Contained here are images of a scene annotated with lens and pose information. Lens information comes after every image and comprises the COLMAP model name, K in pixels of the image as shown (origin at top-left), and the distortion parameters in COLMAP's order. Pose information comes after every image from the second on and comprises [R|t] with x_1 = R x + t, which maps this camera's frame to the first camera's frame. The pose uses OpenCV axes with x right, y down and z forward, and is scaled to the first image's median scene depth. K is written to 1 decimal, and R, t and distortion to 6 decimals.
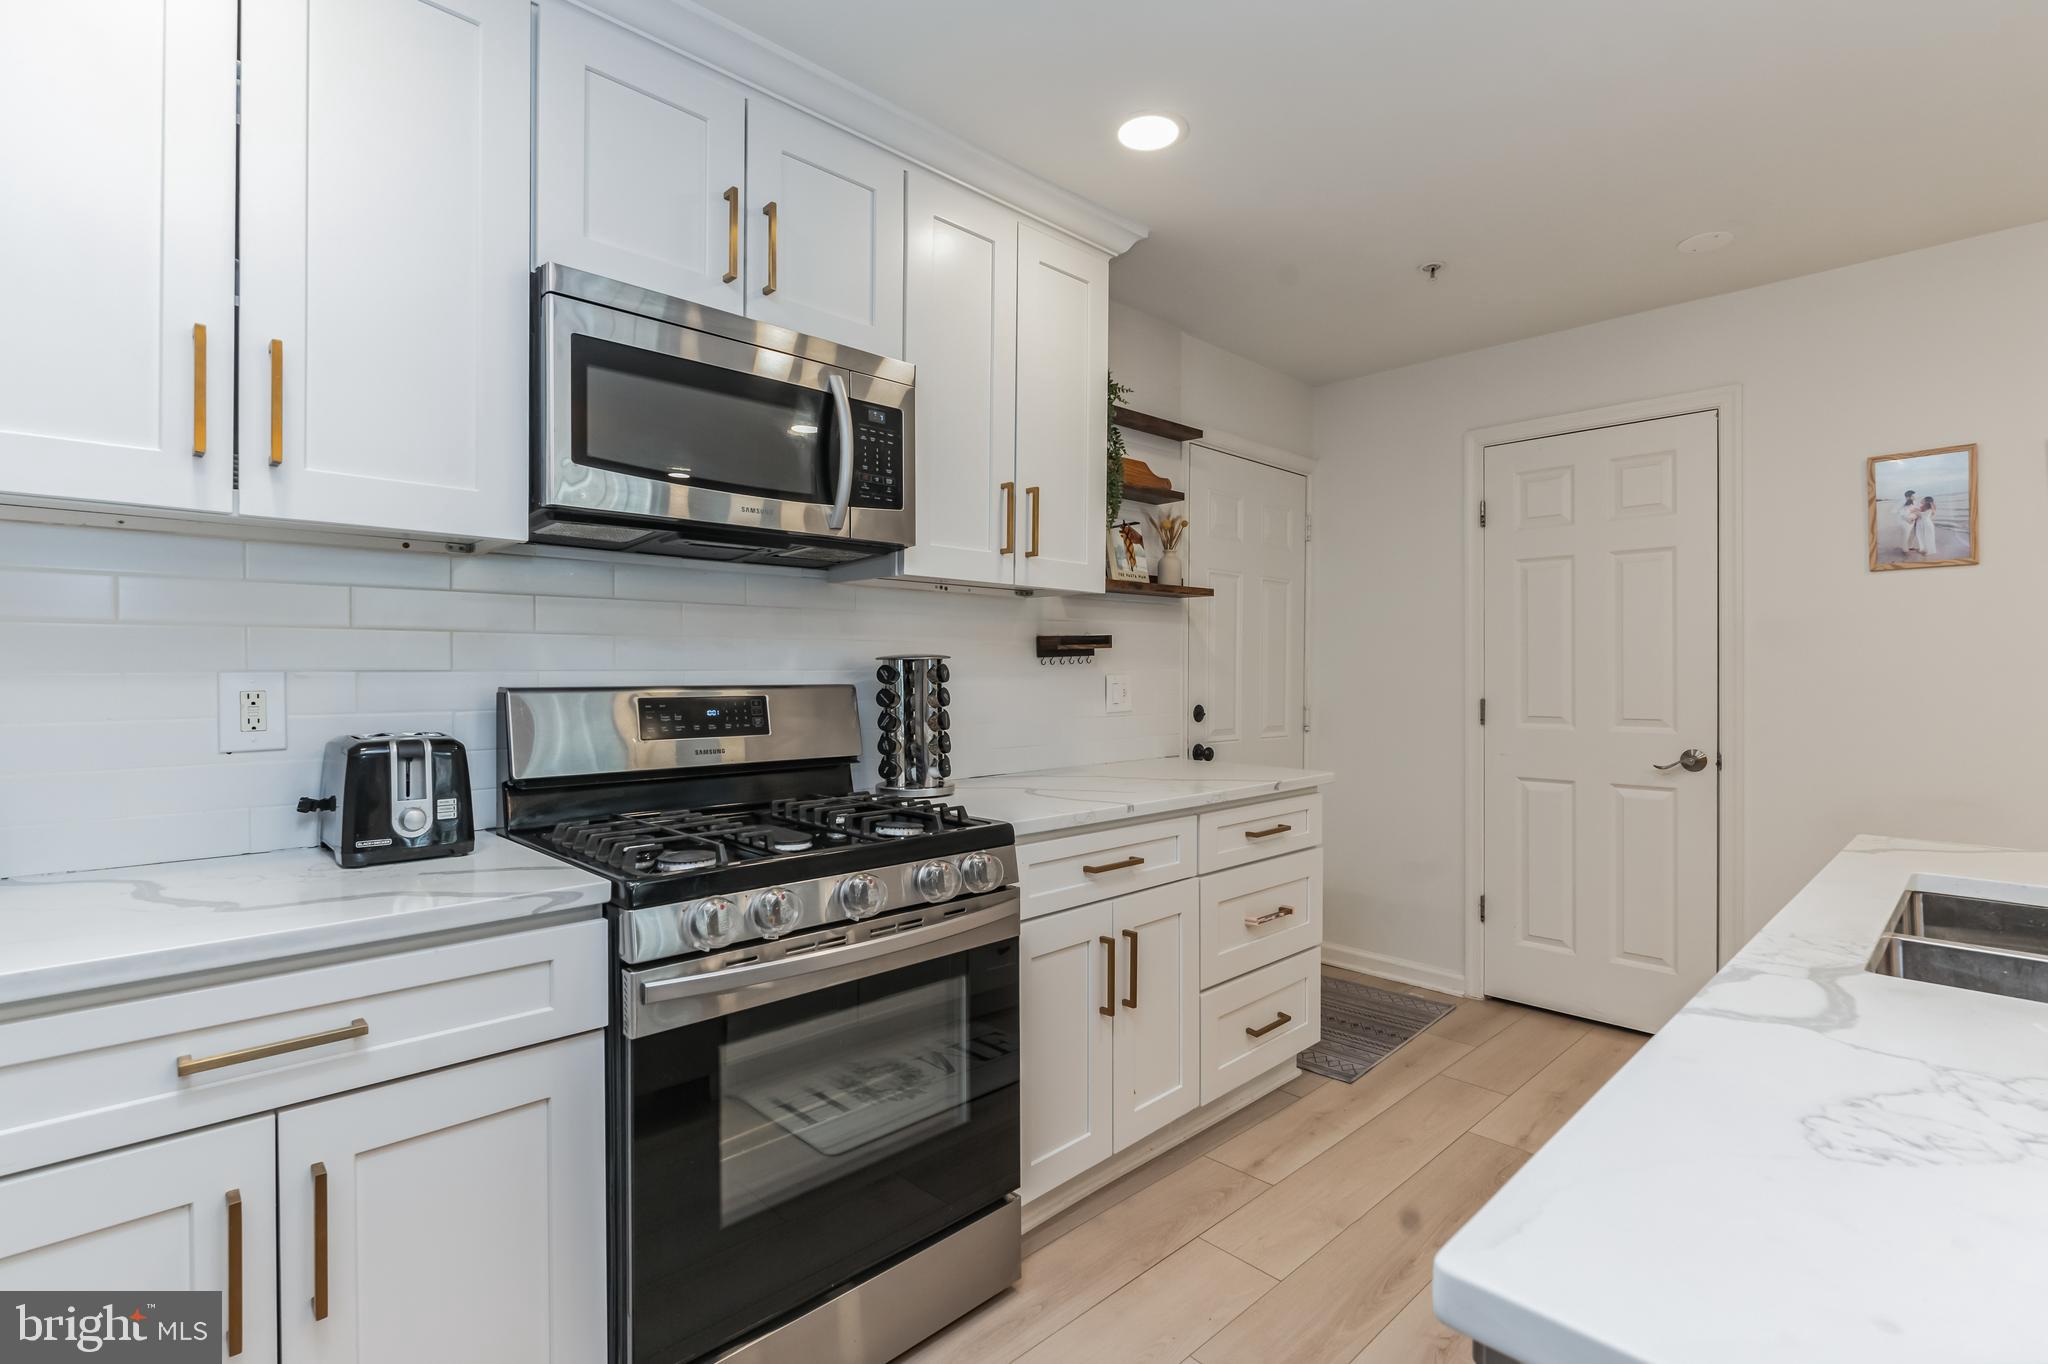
lens RADIAL K [[906.5, 0, 992.4], [0, 906.5, 674.3], [0, 0, 1]] dist [-0.004071, 0.000855]
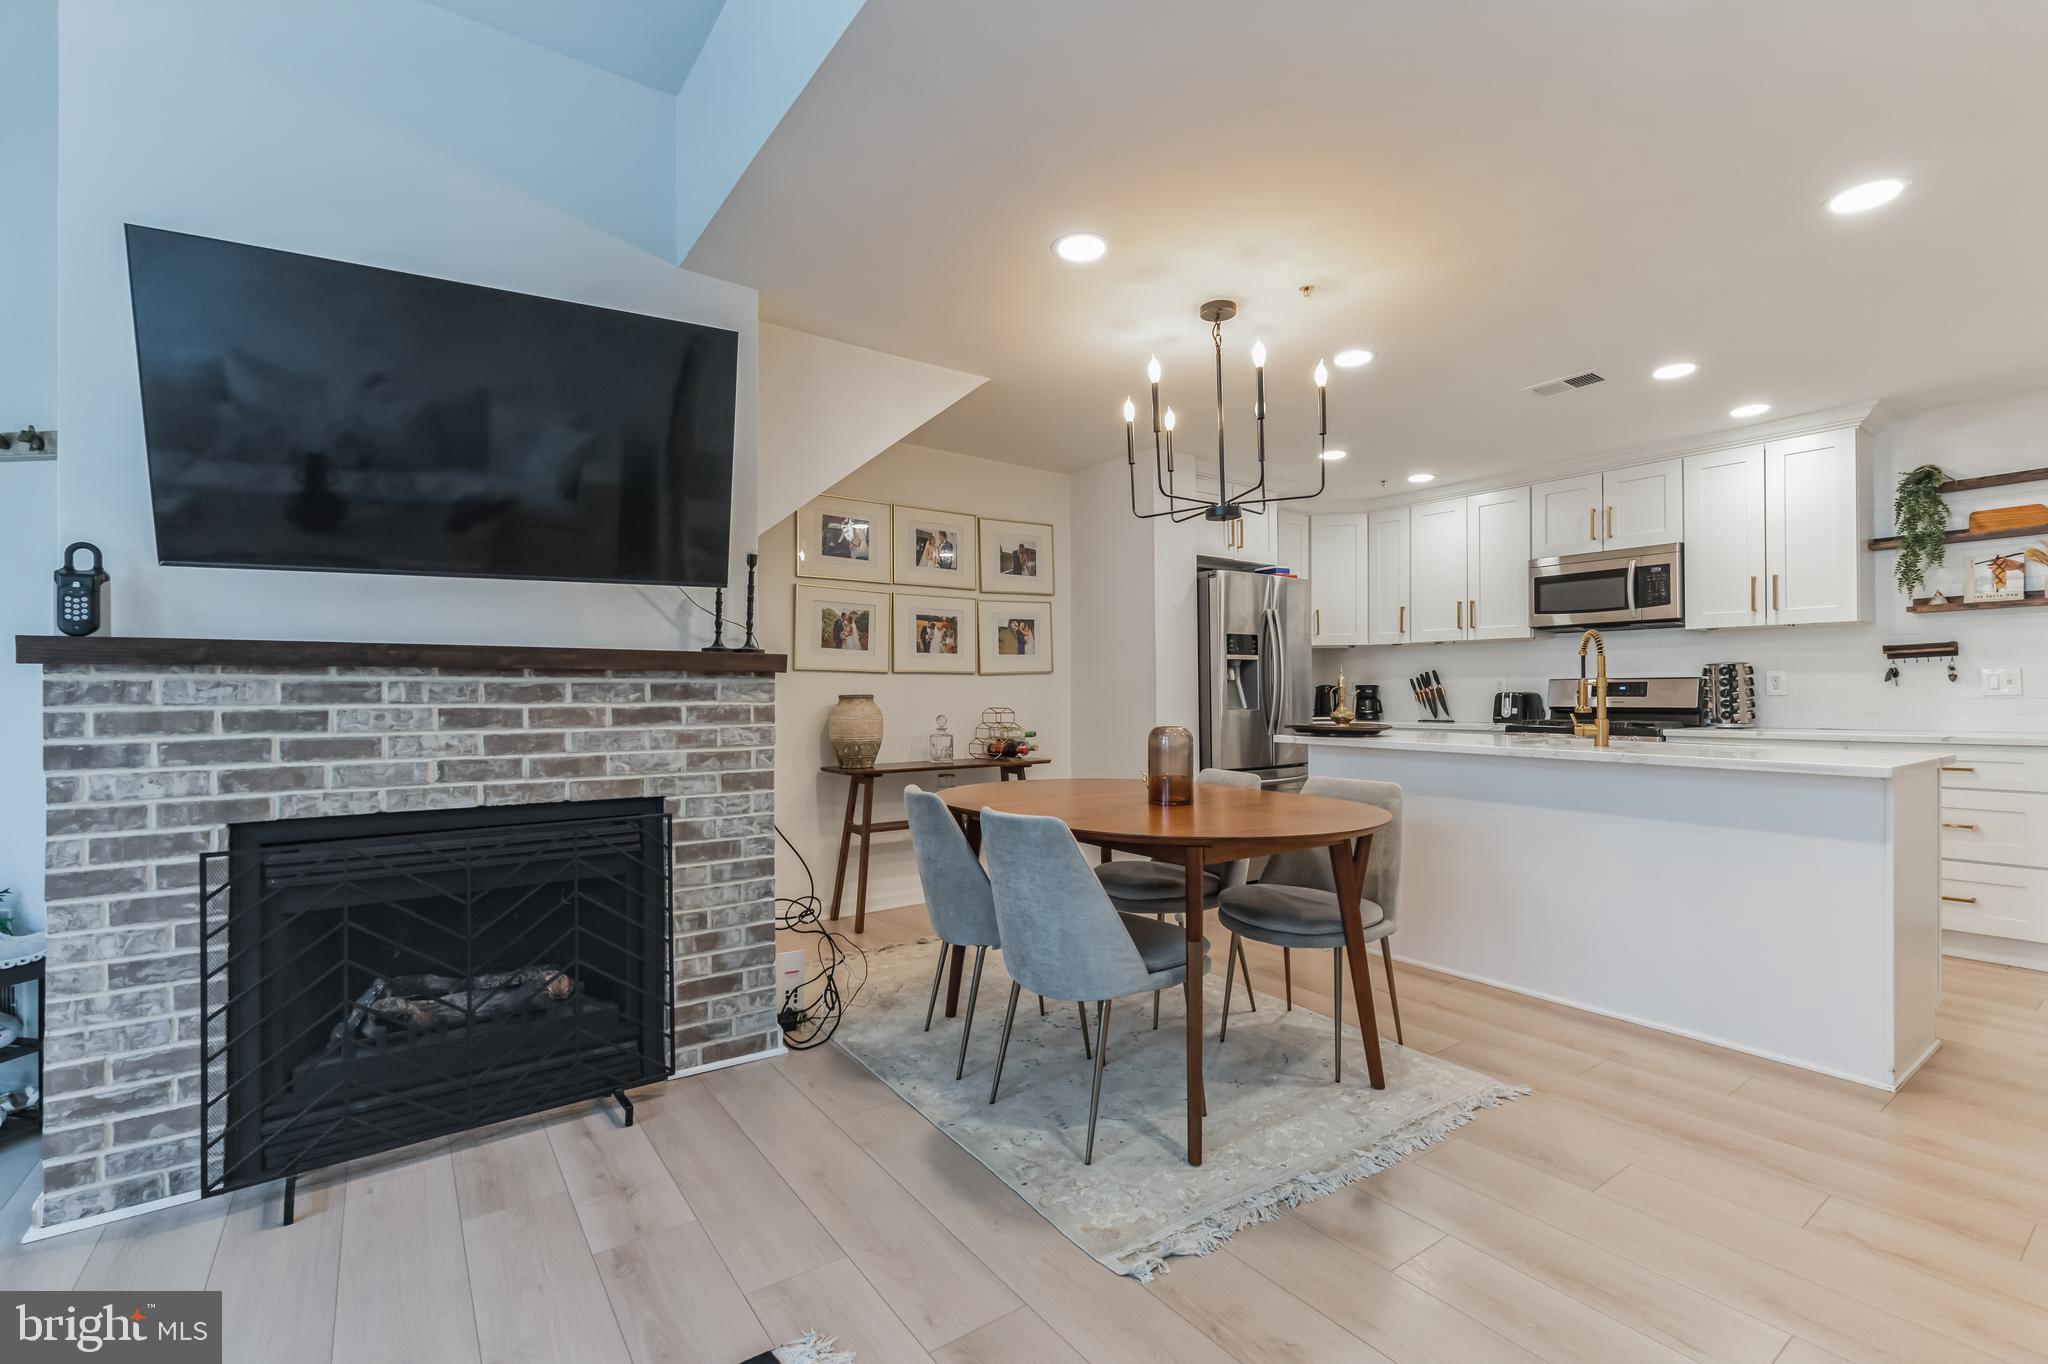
lens RADIAL K [[906.5, 0, 1017.6], [0, 906.5, 688.5], [0, 0, 1]] dist [-0.004071, 0.000855]
pose [[-0.095684, -0.008837, -0.995373, 2.285658], [-0.002267, 0.999960, -0.008660, 0.064558], [0.995409, 0.001428, -0.095700, -0.471654]]
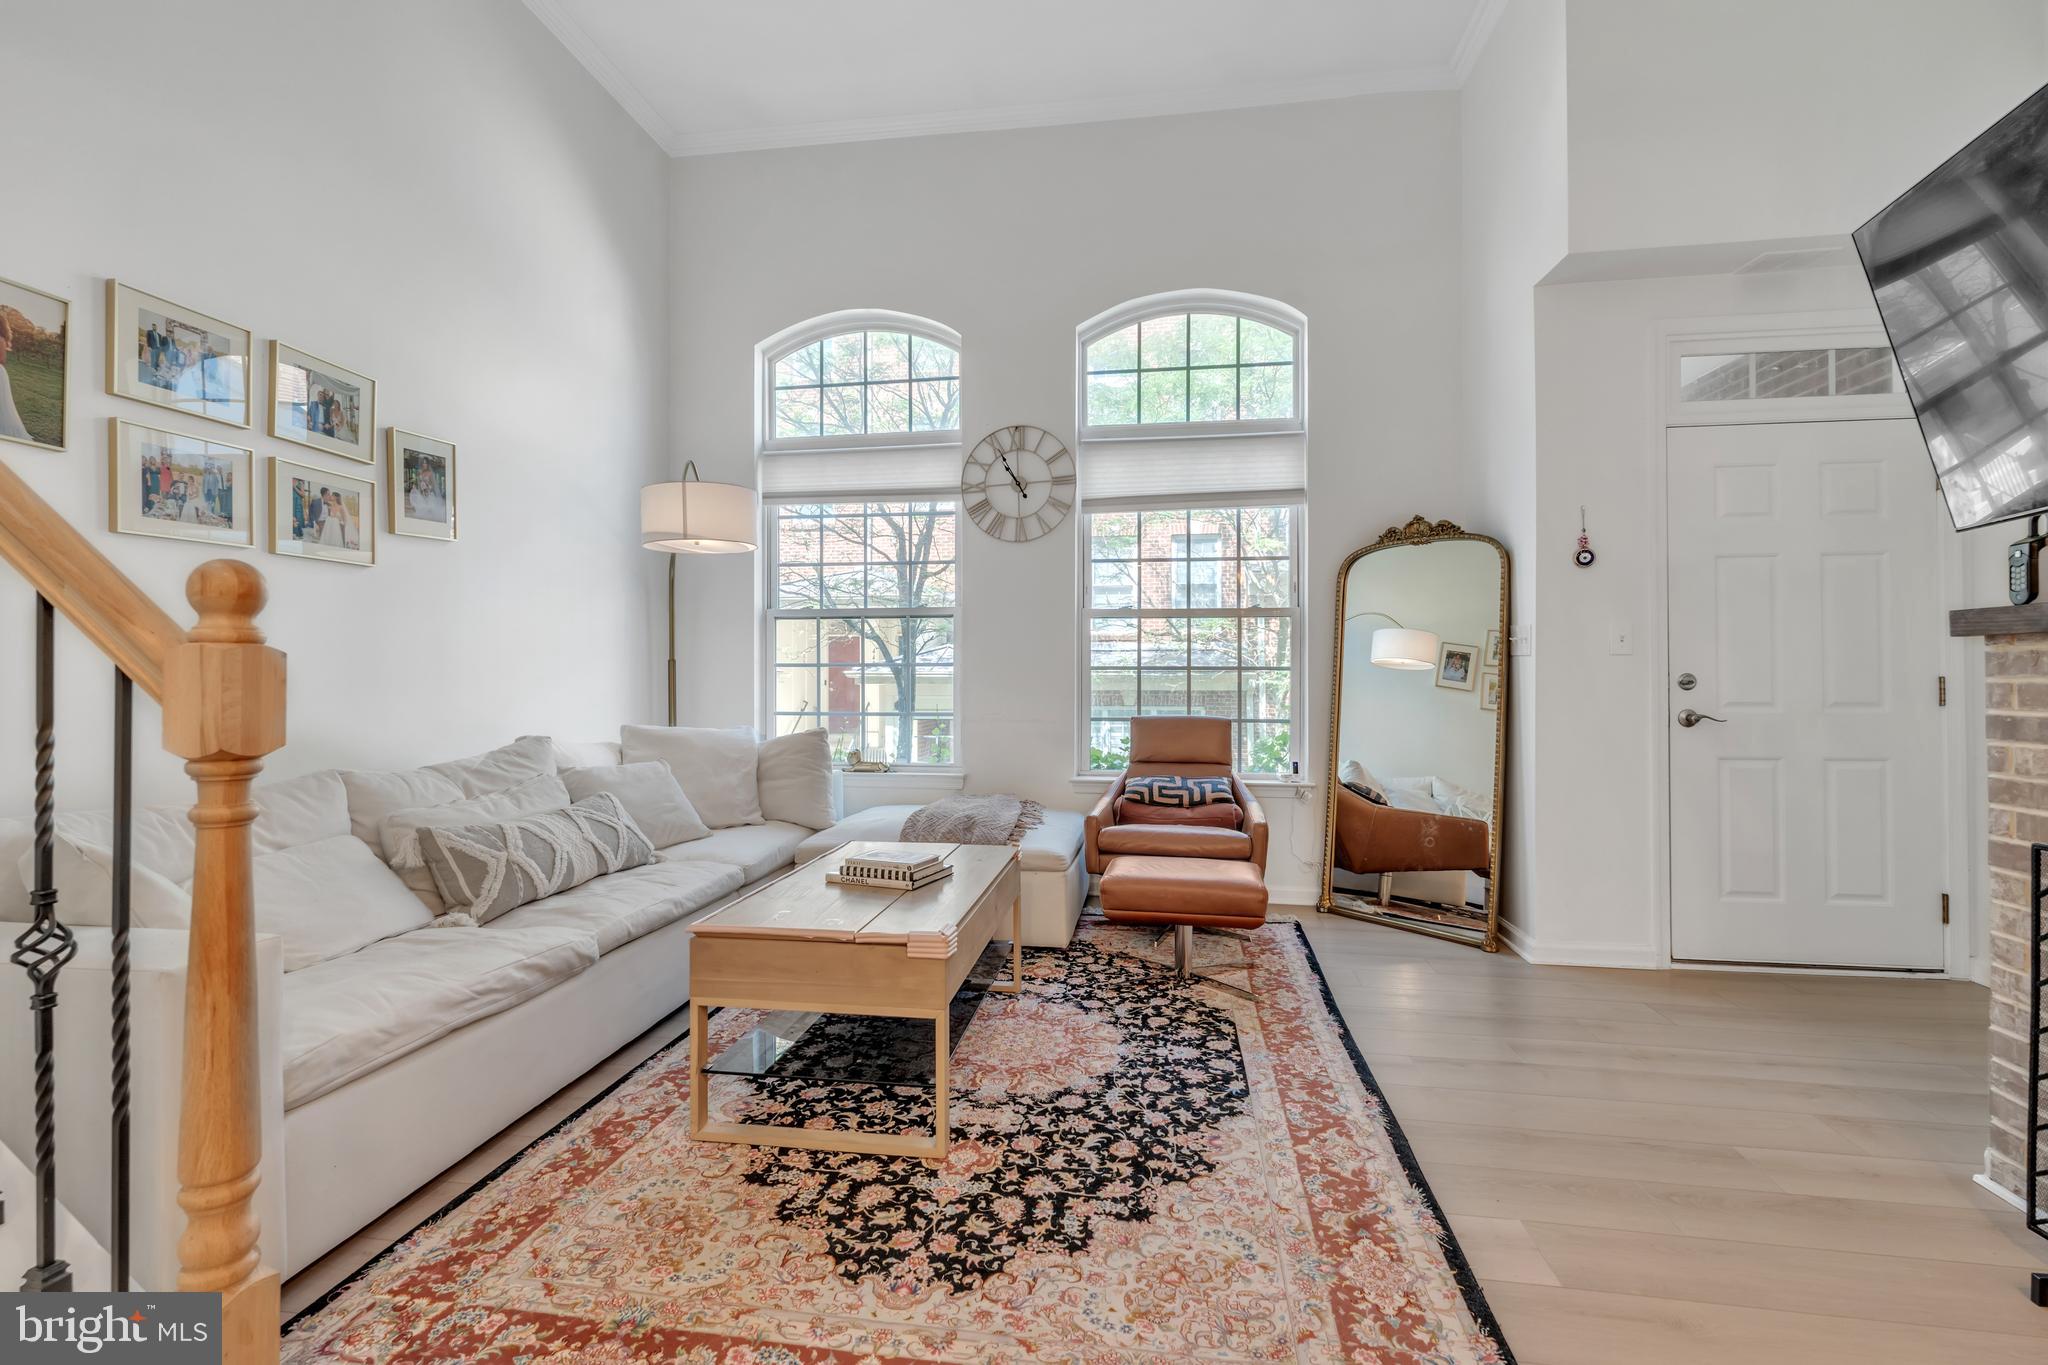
lens RADIAL K [[927.2, 0, 1029.0], [0, 927.2, 666.7], [0, 0, 1]] dist [-0.007555, 0.000726]
pose [[-0.645085, 0.001758, 0.764109, 1.421951], [0.001082, 0.999998, -0.001388, 0.066445], [-0.764110, -0.000069, -0.645086, -0.162458]]
